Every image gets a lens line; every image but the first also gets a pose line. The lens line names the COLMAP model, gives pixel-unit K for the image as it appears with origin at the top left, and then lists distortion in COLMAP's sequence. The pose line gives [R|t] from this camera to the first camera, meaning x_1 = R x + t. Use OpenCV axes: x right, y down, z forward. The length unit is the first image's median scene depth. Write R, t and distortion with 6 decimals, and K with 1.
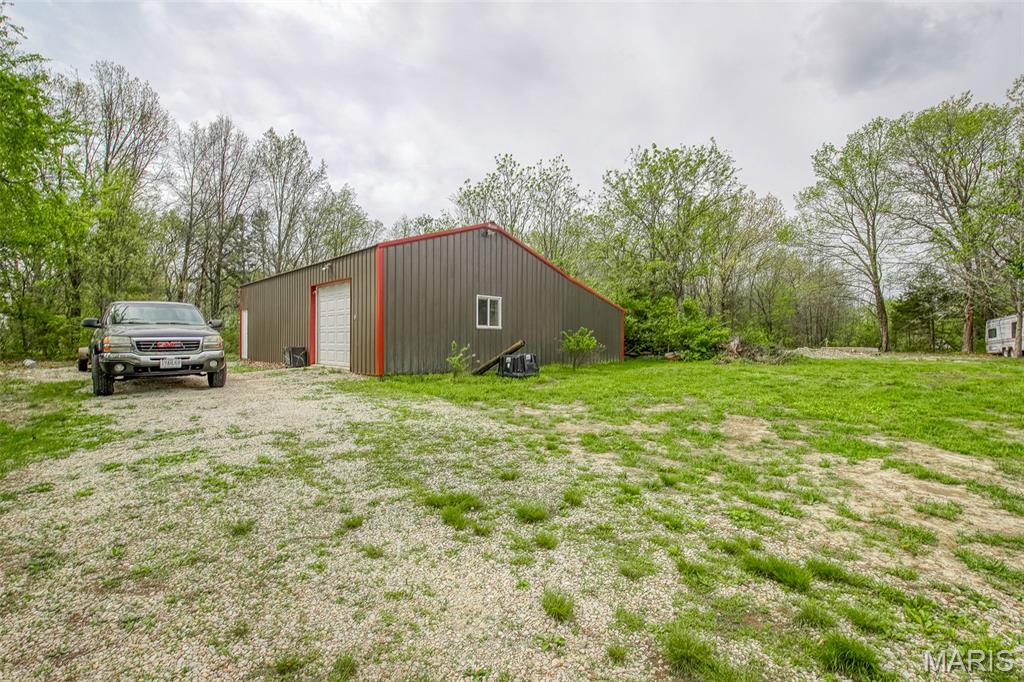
lens RADIAL K [[459.8, 0, 512.0], [0, 459.8, 341.0], [0, 0, 1]] dist [0.004112, -0.000483]
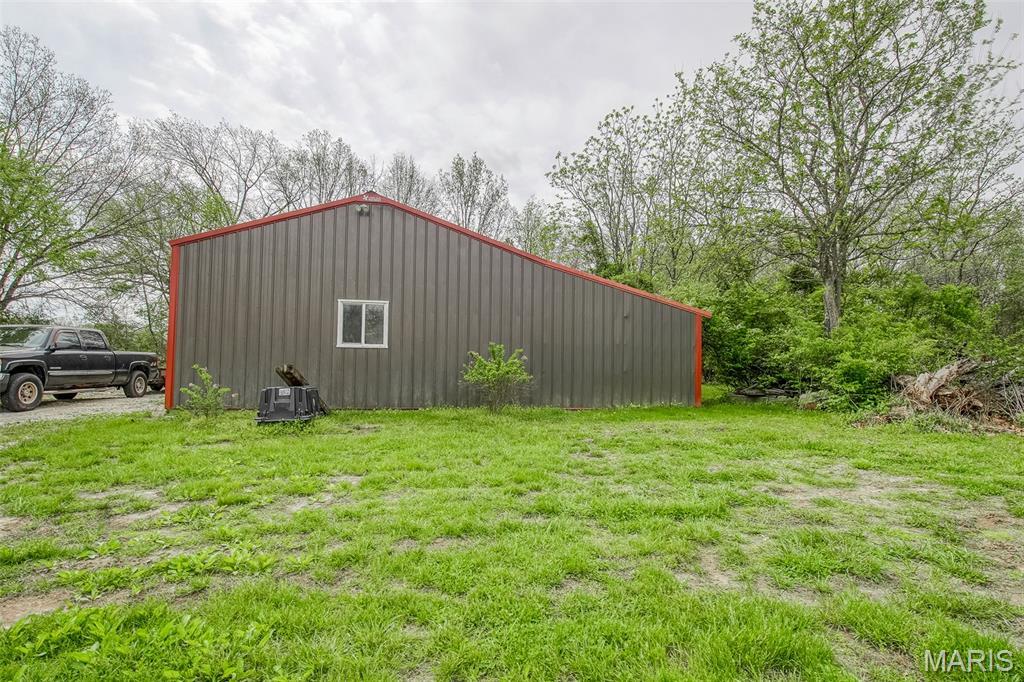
lens RADIAL K [[499.6, 0, 512.0], [0, 499.6, 341.0], [0, 0, 1]] dist [-0.003501, -0.000662]
pose [[0.814921, -0.022849, -0.579121, 0.527251], [-0.008139, 0.998673, -0.050856, -0.000949], [0.579514, 0.046158, 0.813654, 0.496690]]
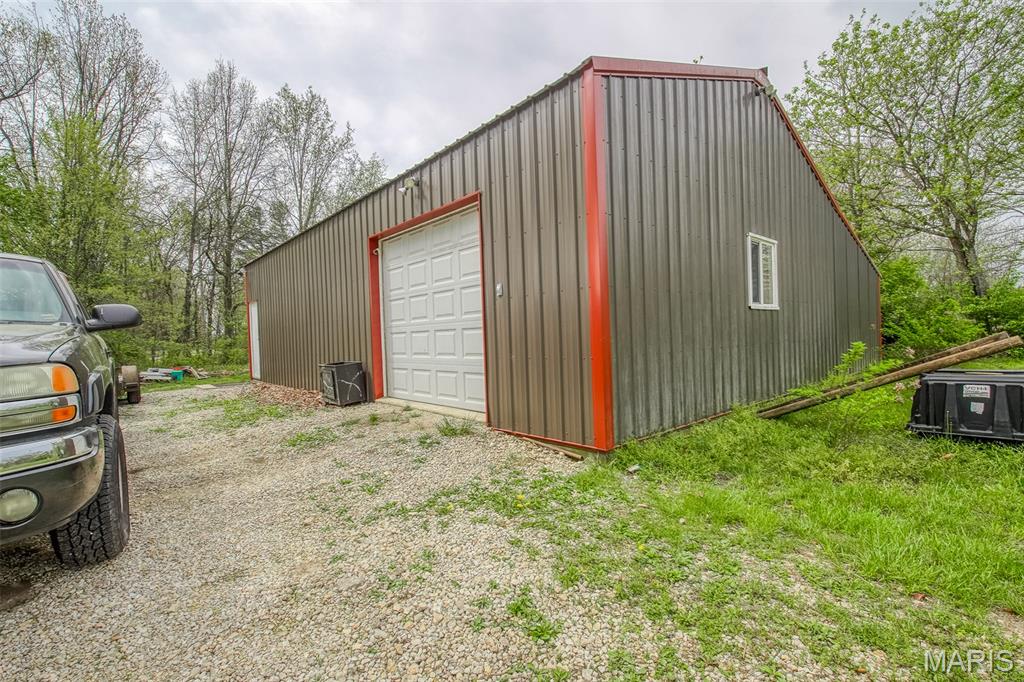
lens RADIAL K [[459.8, 0, 512.0], [0, 459.8, 341.0], [0, 0, 1]] dist [0.004112, -0.000483]
pose [[0.998224, -0.038659, -0.045317, -0.262463], [0.039275, 0.999147, 0.012785, -0.010949], [0.044785, -0.014542, 0.998891, 0.508841]]
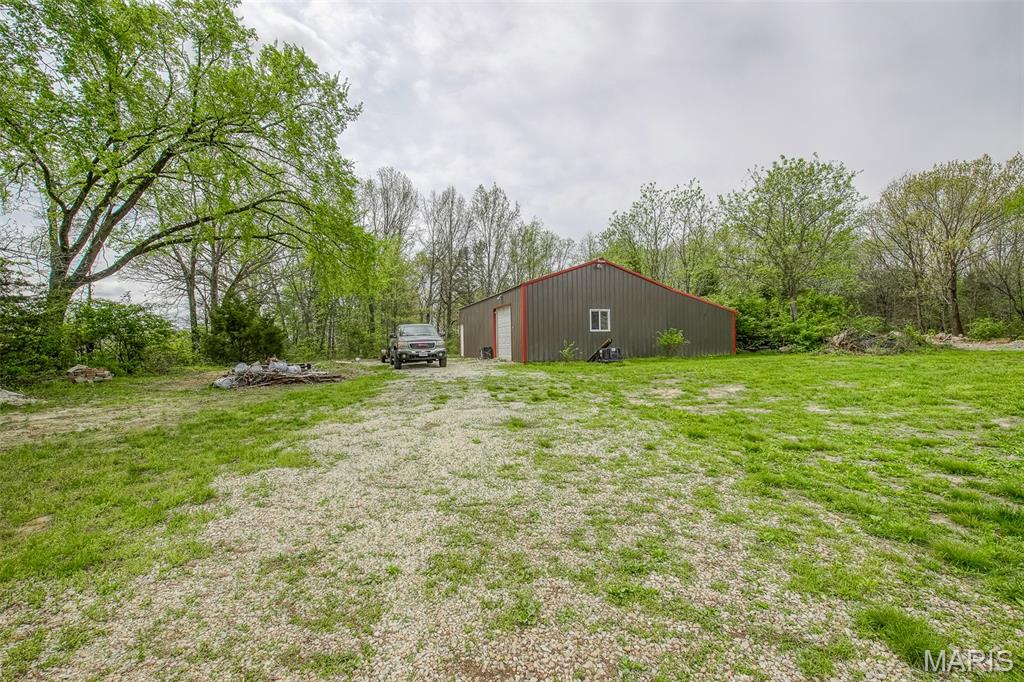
lens RADIAL K [[456.3, 0, 506.8], [0, 456.3, 355.8], [0, 0, 1]] dist [0.003818, 0.000061]
pose [[0.897340, -0.010946, -0.441204, 0.305034], [0.021574, 0.999585, 0.019079, 0.015465], [0.440813, -0.026639, 0.897204, -0.411051]]
